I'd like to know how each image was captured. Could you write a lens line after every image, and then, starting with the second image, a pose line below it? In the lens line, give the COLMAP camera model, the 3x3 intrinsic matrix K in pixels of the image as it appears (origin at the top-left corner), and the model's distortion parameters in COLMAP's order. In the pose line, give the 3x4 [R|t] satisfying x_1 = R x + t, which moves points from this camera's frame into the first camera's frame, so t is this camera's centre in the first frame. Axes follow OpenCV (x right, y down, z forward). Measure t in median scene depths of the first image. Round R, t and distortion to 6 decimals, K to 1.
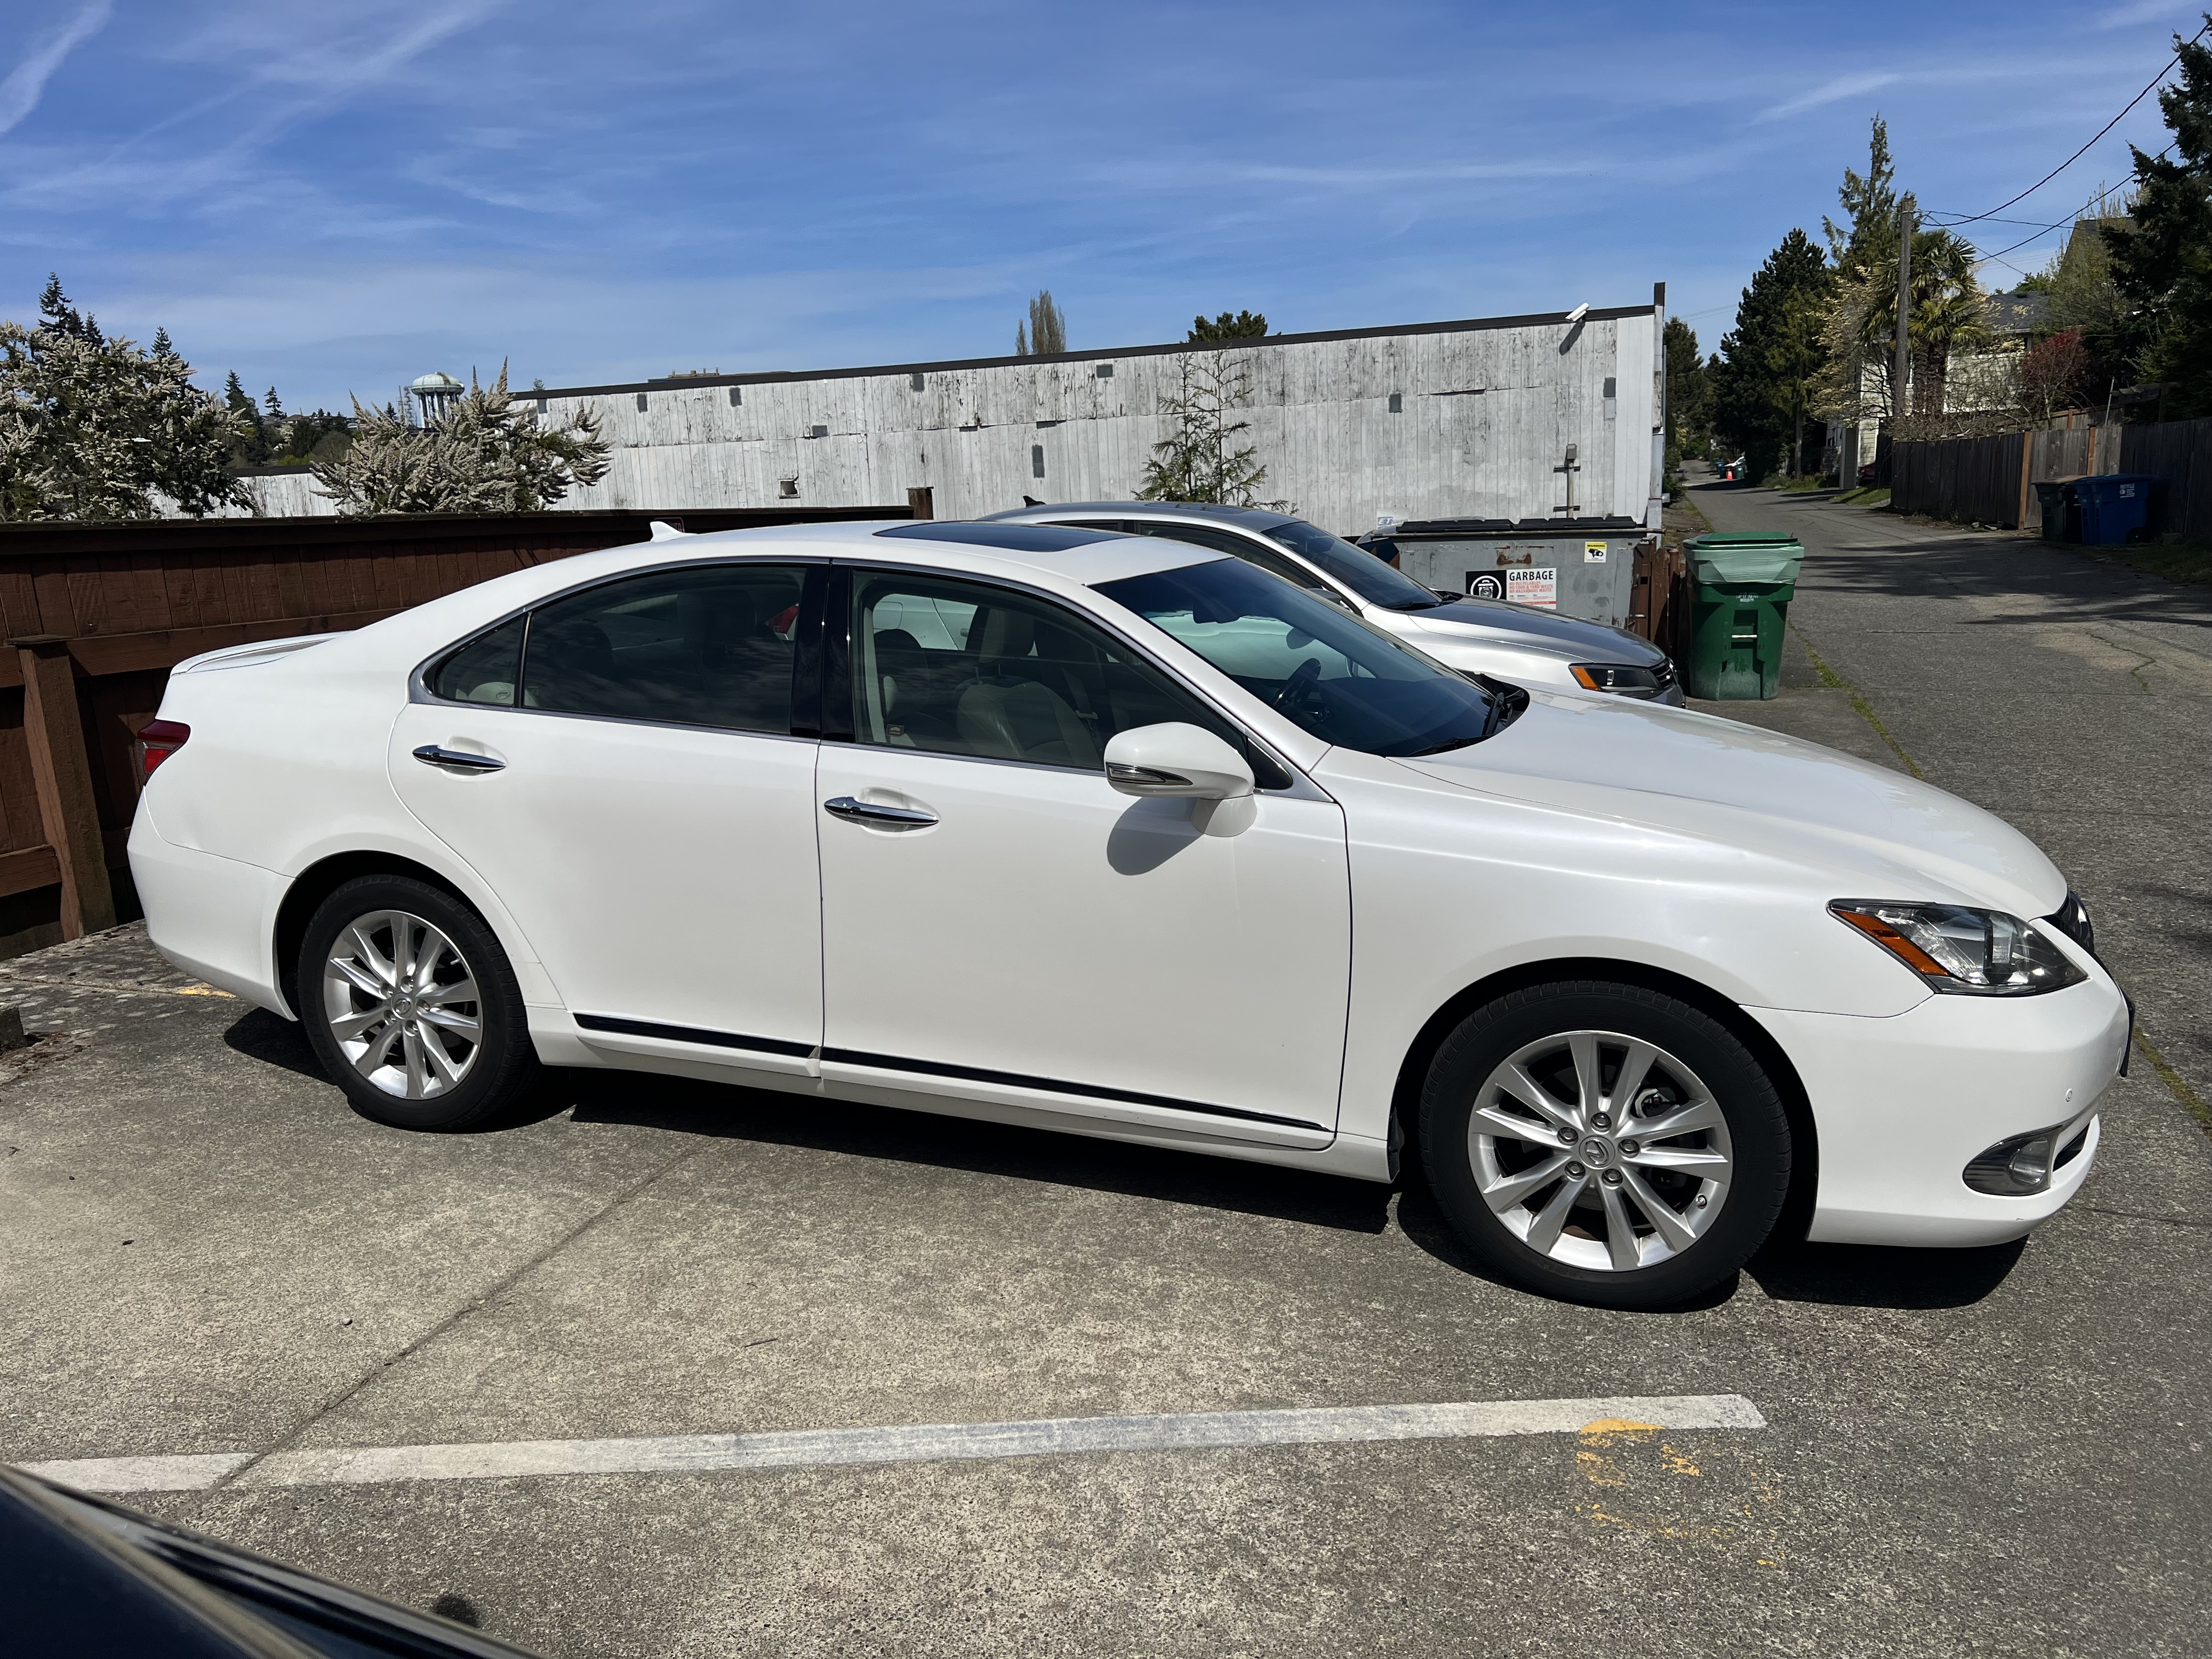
lens RADIAL K [[1676.8, 0, 1094.1], [0, 1676.8, 870.1], [0, 0, 1]] dist [0.049680, -0.060658]
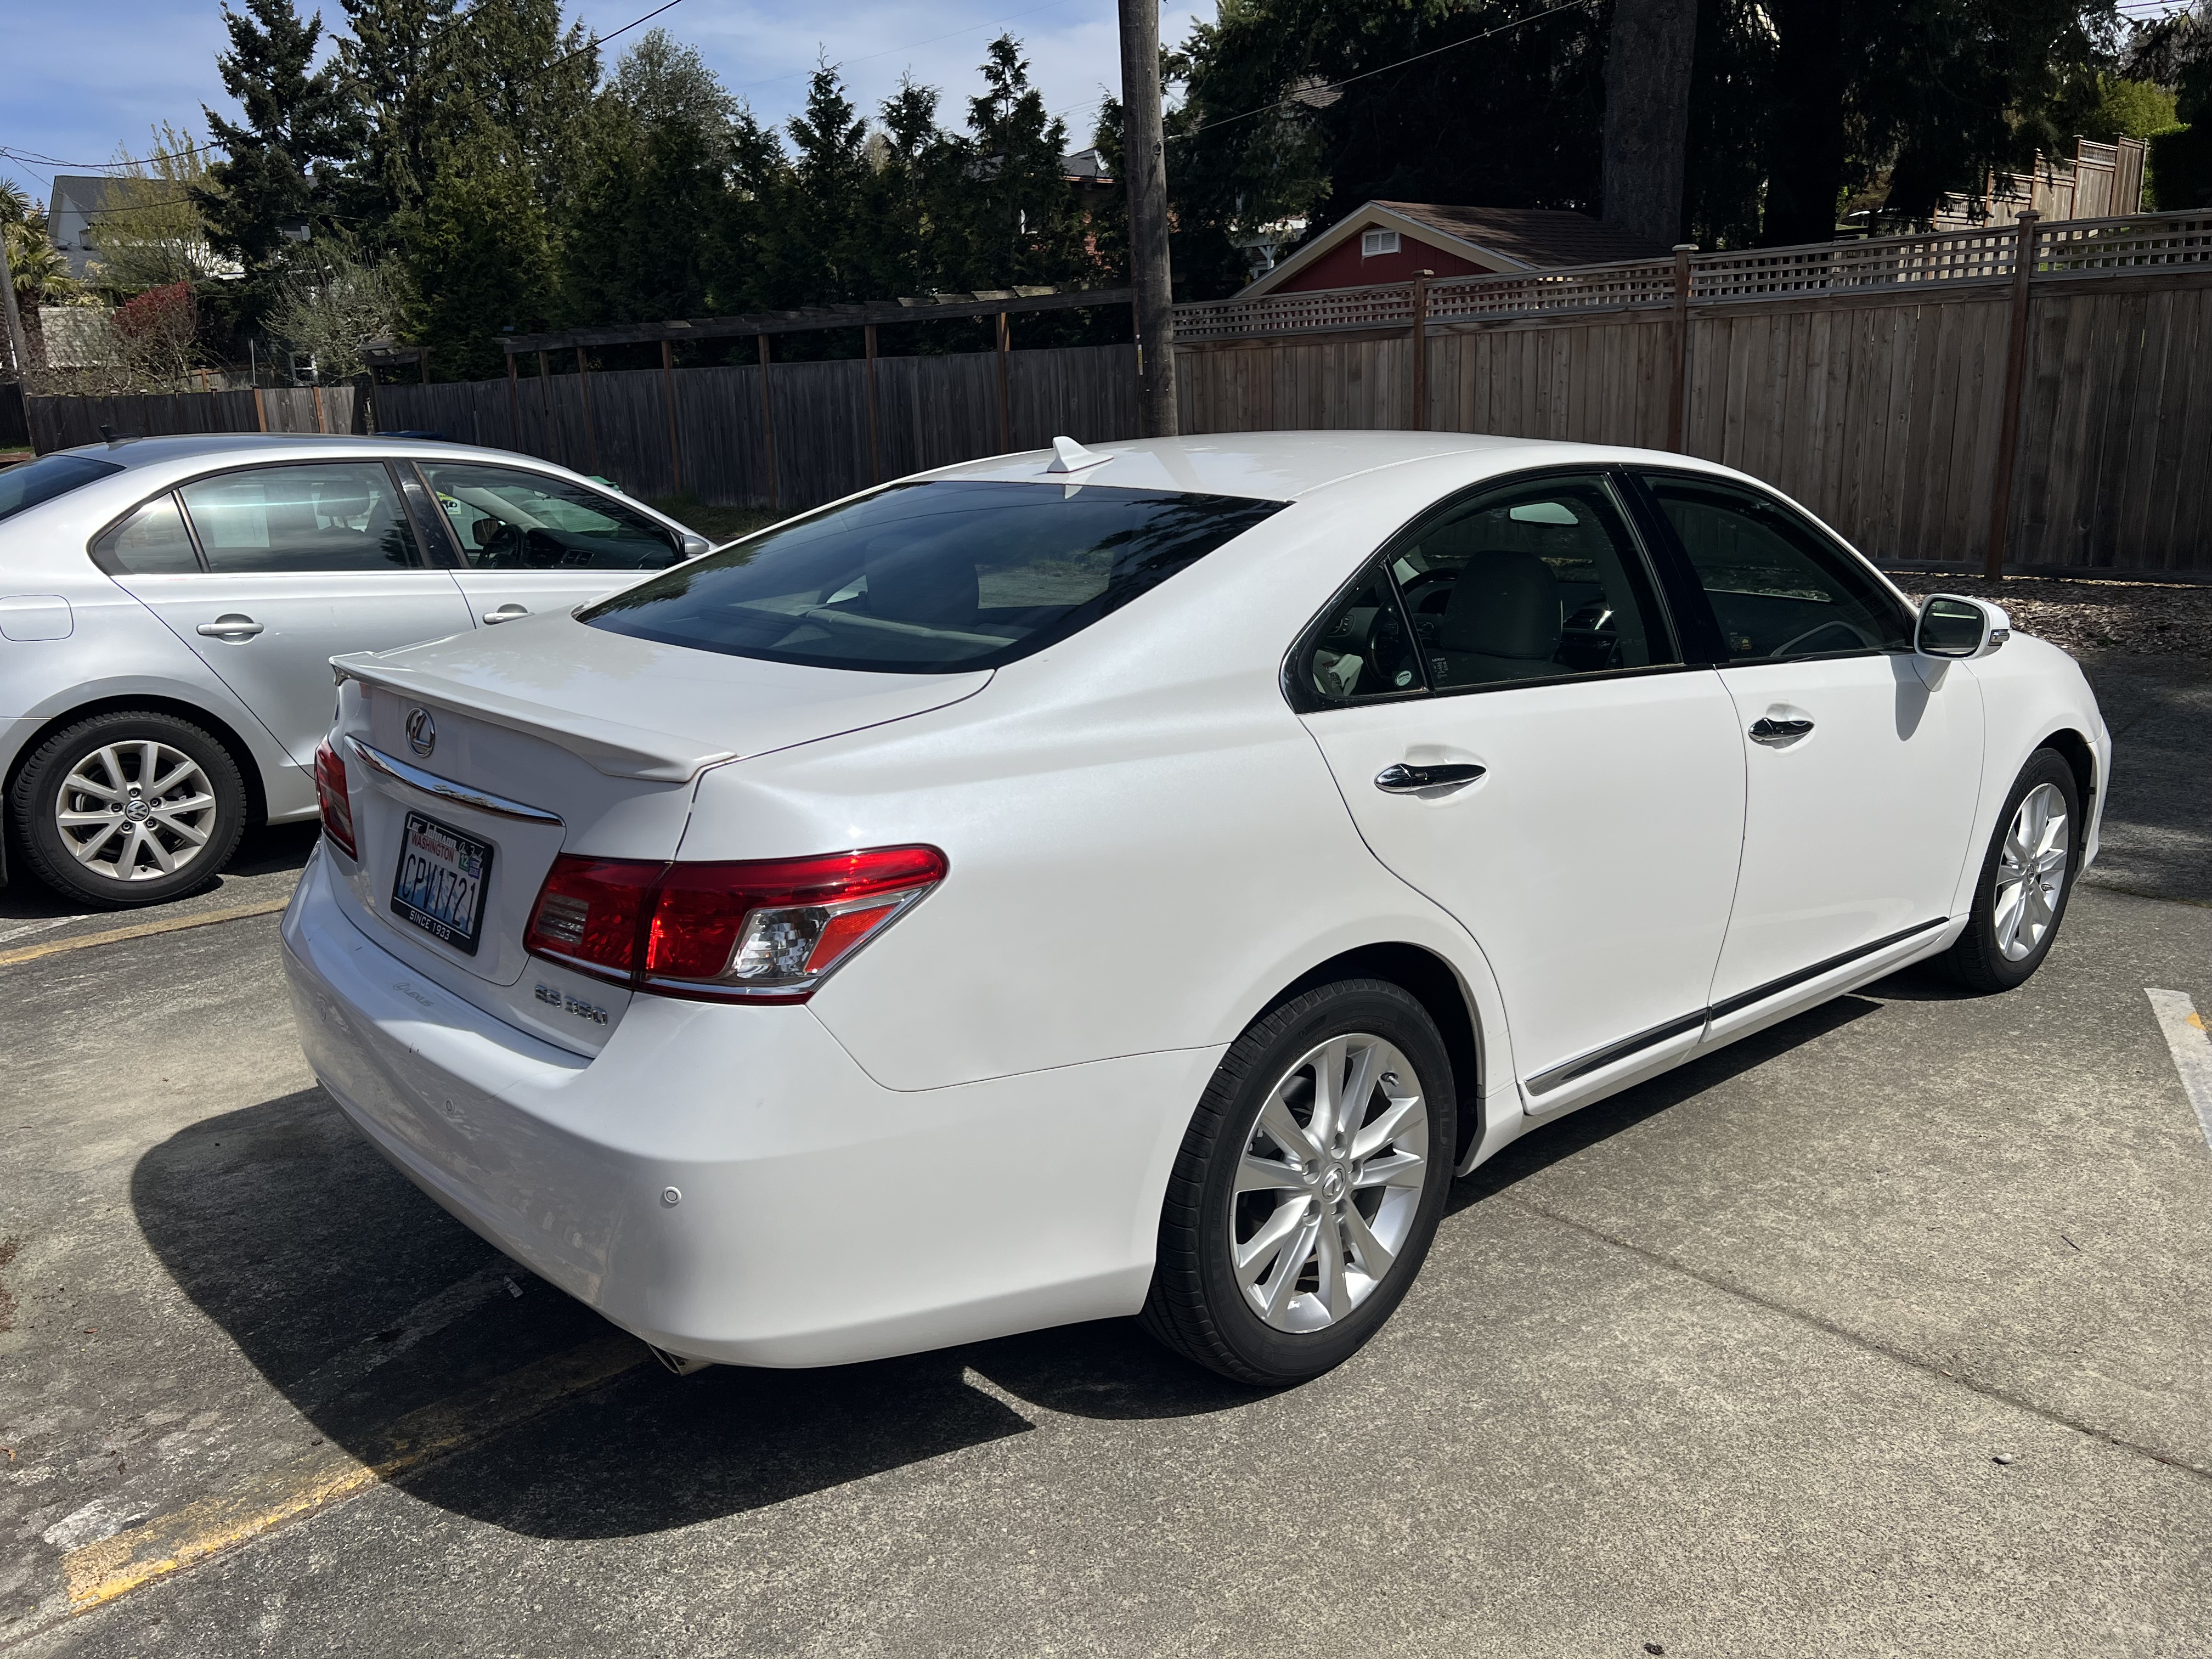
lens RADIAL K [[1676.8, 0, 1094.1], [0, 1676.8, 870.1], [0, 0, 1]] dist [0.049680, -0.060658]
pose [[0.464619, -0.216714, 0.858583, -1.181005], [0.200152, 0.970199, 0.136576, -0.169967], [-0.862594, 0.108391, 0.494149, 0.909659]]
